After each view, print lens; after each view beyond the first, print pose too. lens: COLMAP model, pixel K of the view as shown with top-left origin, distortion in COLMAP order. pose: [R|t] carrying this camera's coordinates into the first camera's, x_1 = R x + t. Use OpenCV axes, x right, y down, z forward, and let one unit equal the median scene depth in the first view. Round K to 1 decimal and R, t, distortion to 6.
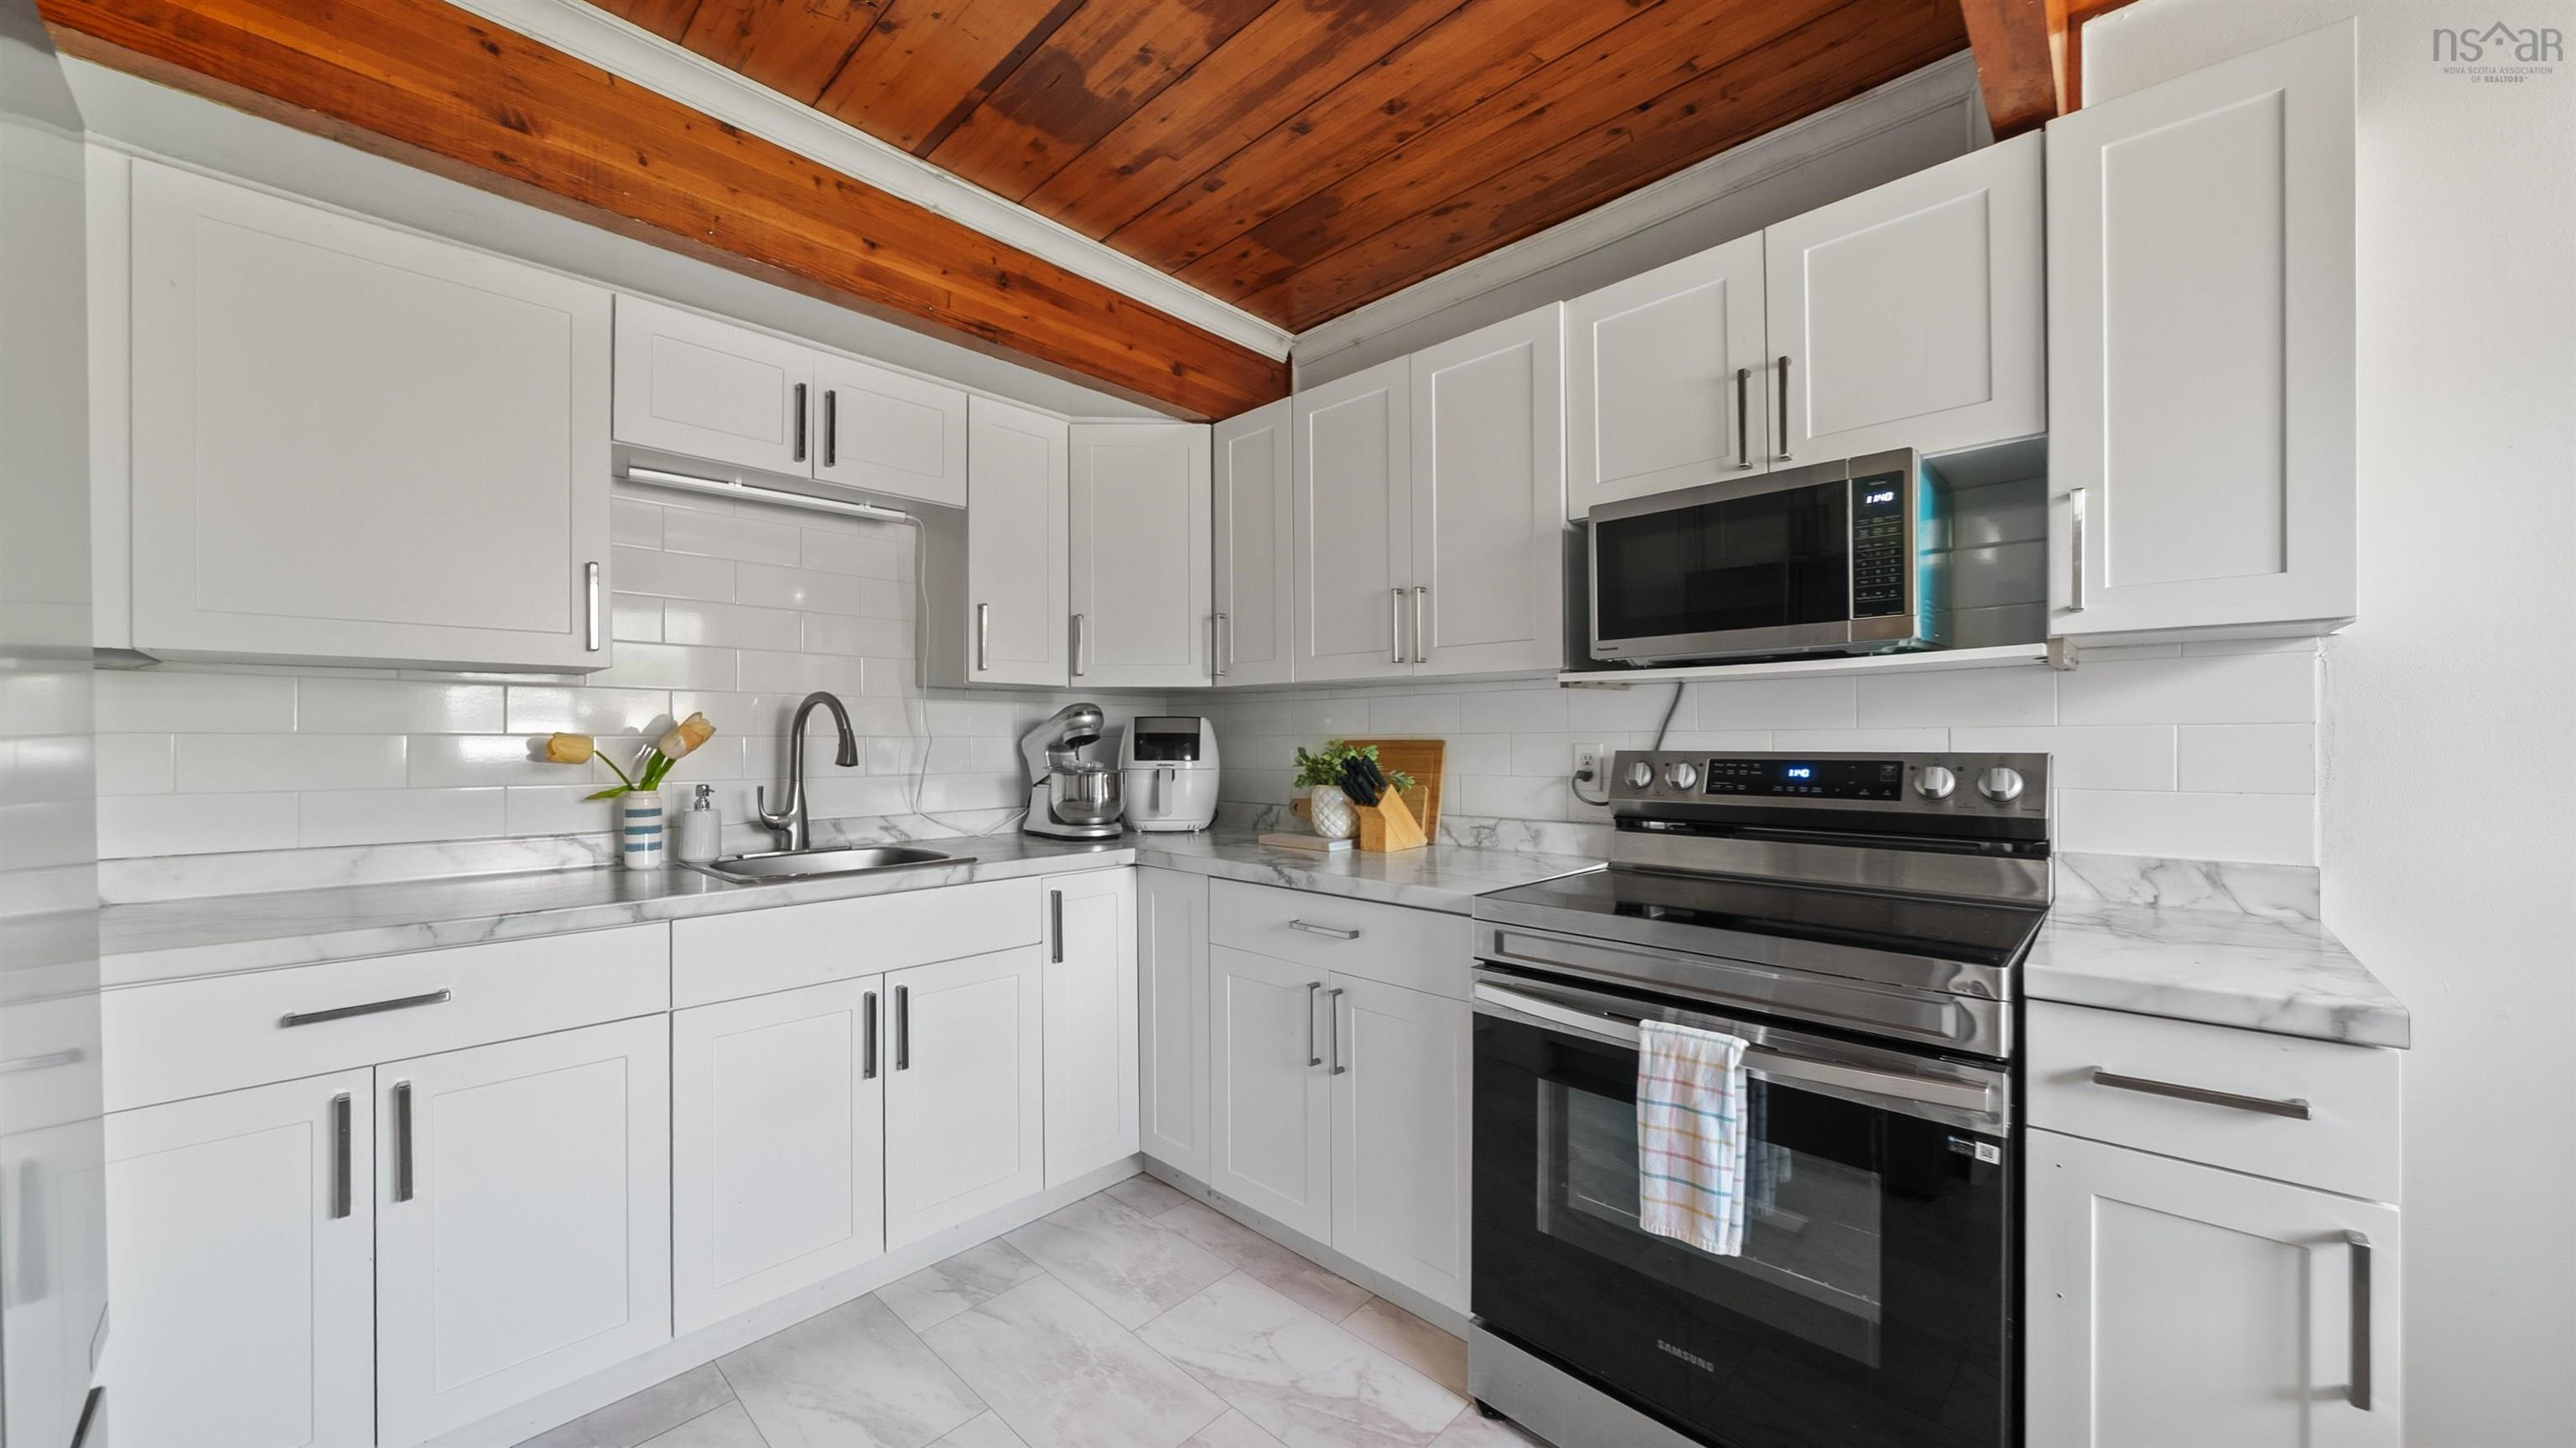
lens RADIAL K [[896.8, 0, 1284.8], [0, 896.8, 733.4], [0, 0, 1]] dist [-0.003089, -0.000169]
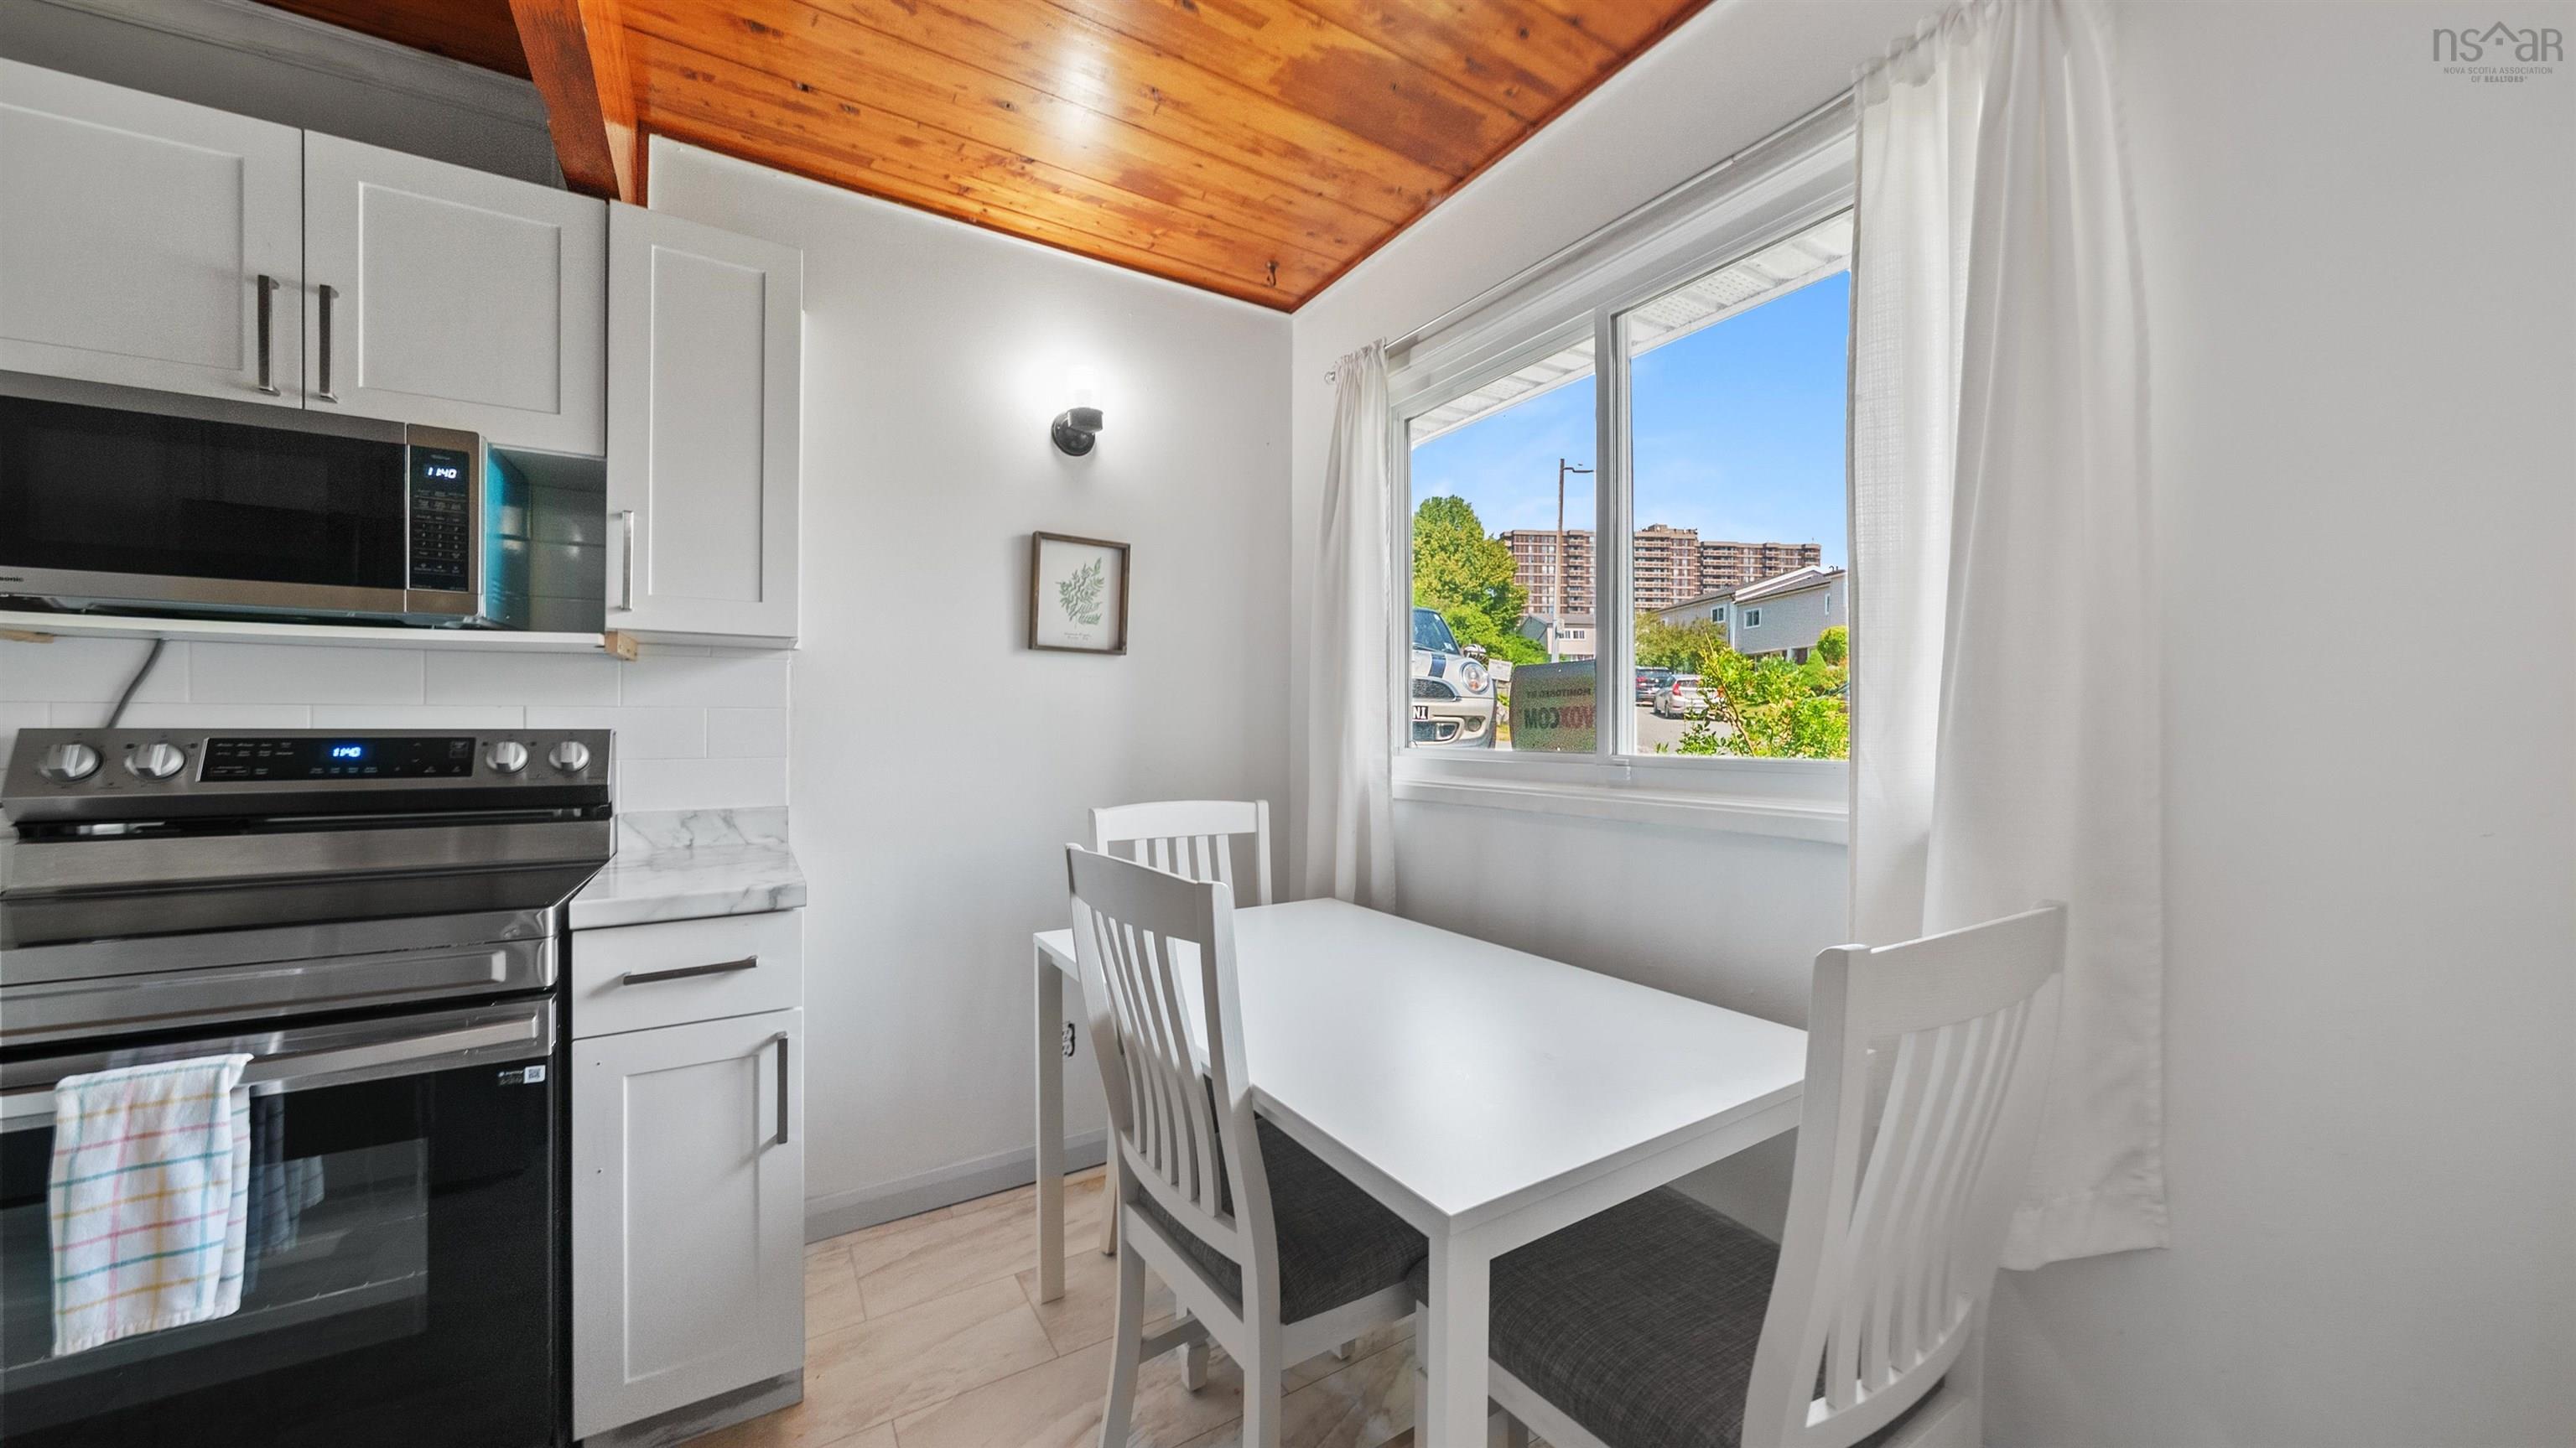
lens RADIAL K [[896.8, 0, 1291.6], [0, 896.8, 728.5], [0, 0, 1]] dist [-0.003089, -0.000169]
pose [[0.264564, 0.009430, 0.964322, -0.050997], [-0.006454, 0.999947, -0.008008, 0.027153], [-0.964347, -0.004105, 0.264611, -0.190941]]
